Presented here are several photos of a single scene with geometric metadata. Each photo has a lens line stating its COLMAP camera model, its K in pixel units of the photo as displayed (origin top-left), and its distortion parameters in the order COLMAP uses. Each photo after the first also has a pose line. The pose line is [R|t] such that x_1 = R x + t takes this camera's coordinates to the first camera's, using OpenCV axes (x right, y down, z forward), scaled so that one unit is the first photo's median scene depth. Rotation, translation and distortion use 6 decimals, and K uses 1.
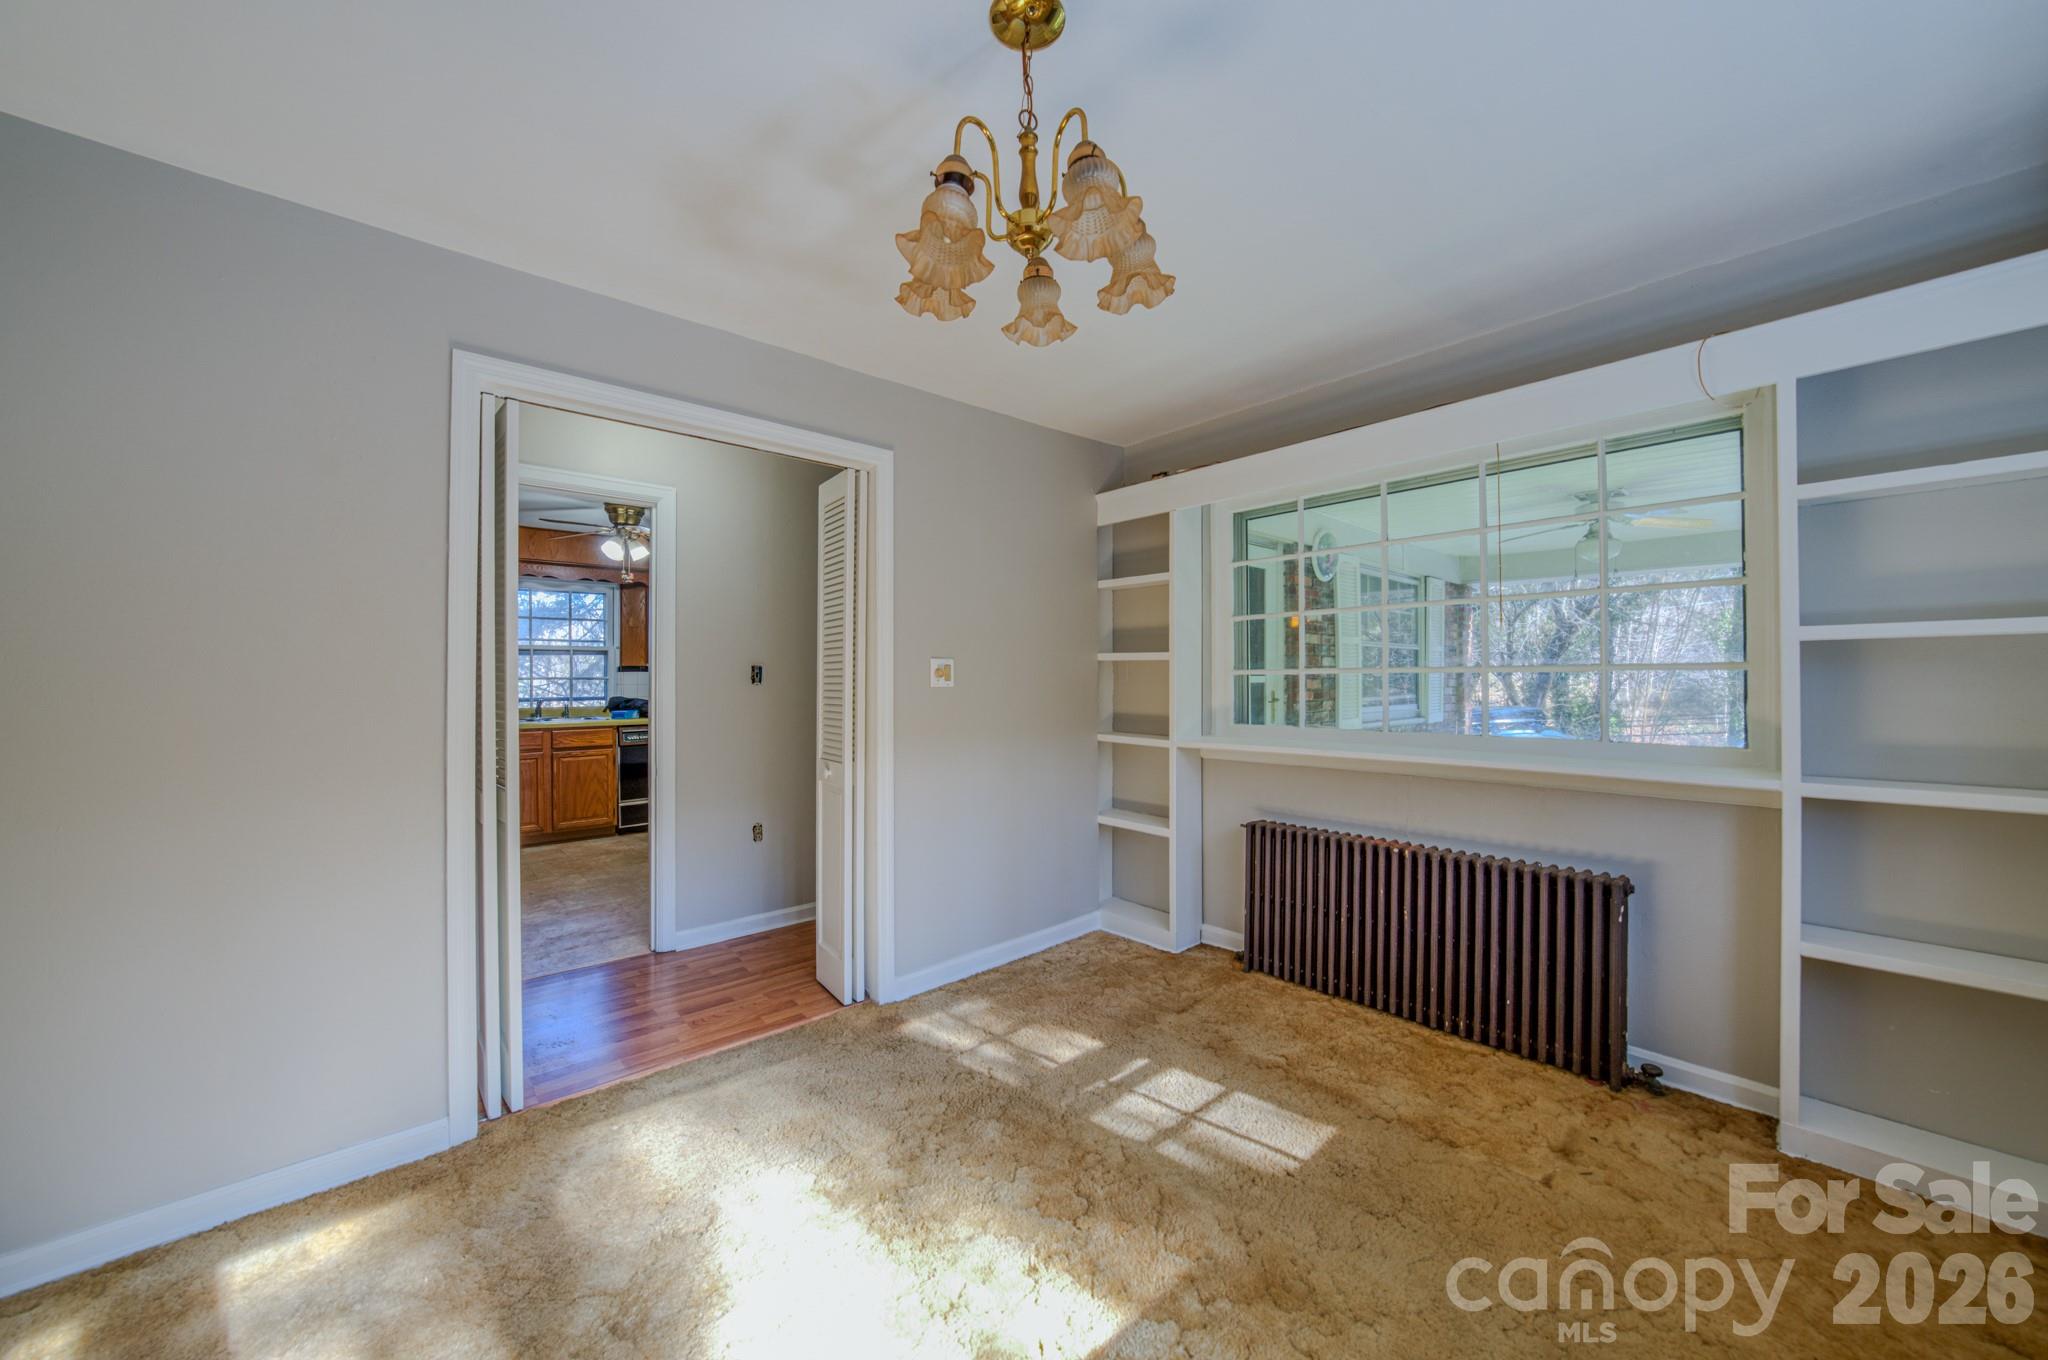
lens RADIAL K [[735.2, 0, 1007.4], [0, 735.2, 668.5], [0, 0, 1]] dist [-0.027207, 0.005697]
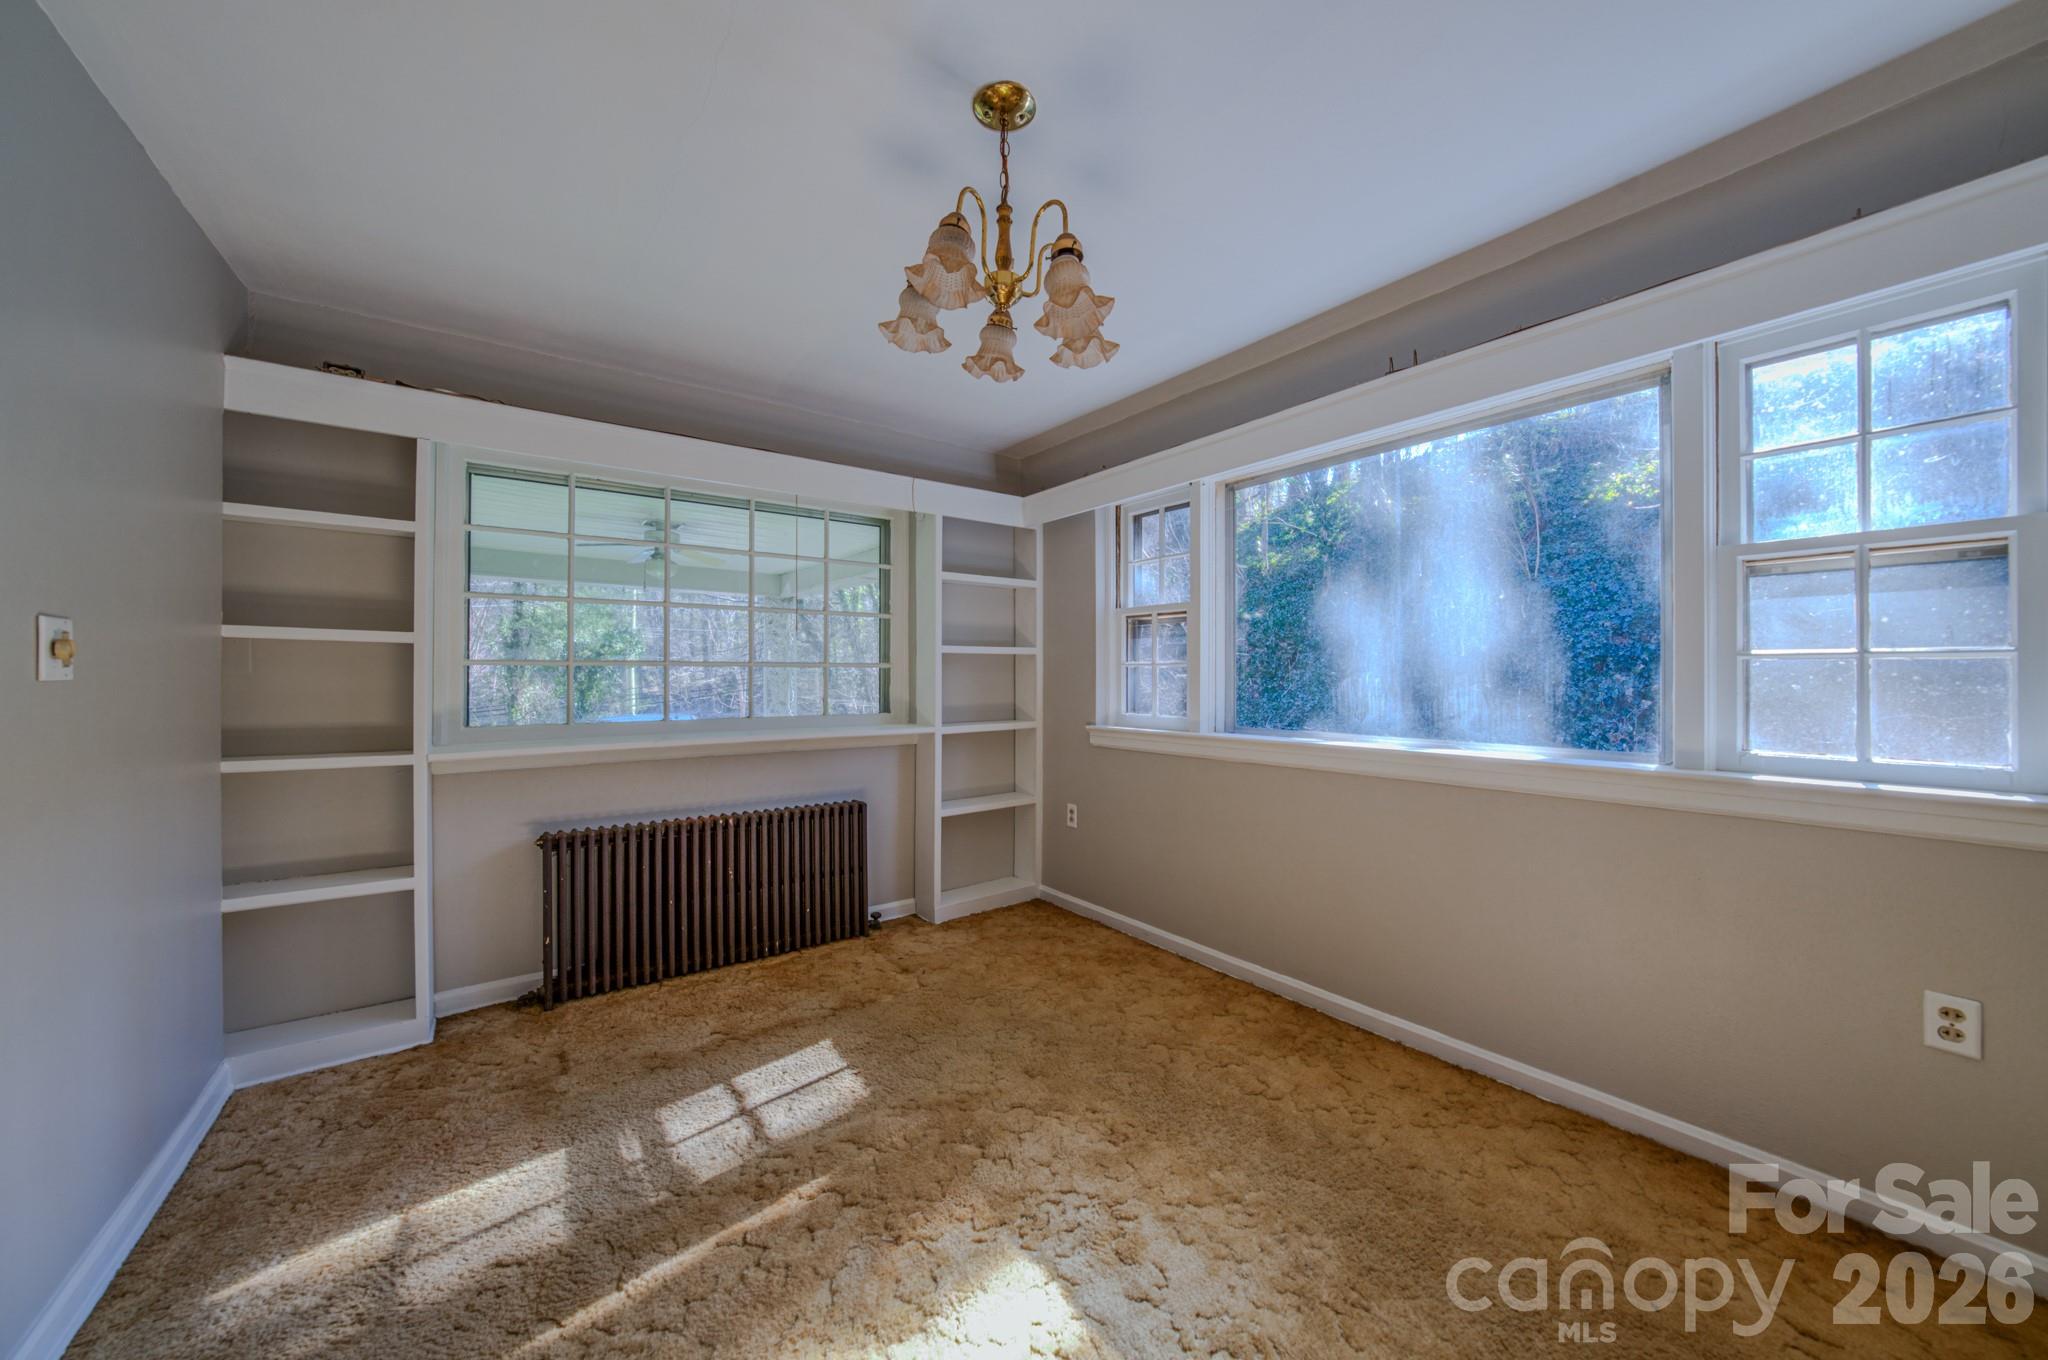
lens RADIAL K [[735.2, 0, 1042.5], [0, 735.2, 668.5], [0, 0, 1]] dist [-0.027207, 0.005697]
pose [[0.046364, 0.013184, 0.998838, -0.498304], [-0.015346, 0.999804, -0.012485, 0.013657], [-0.998807, -0.014749, 0.046557, 0.379499]]
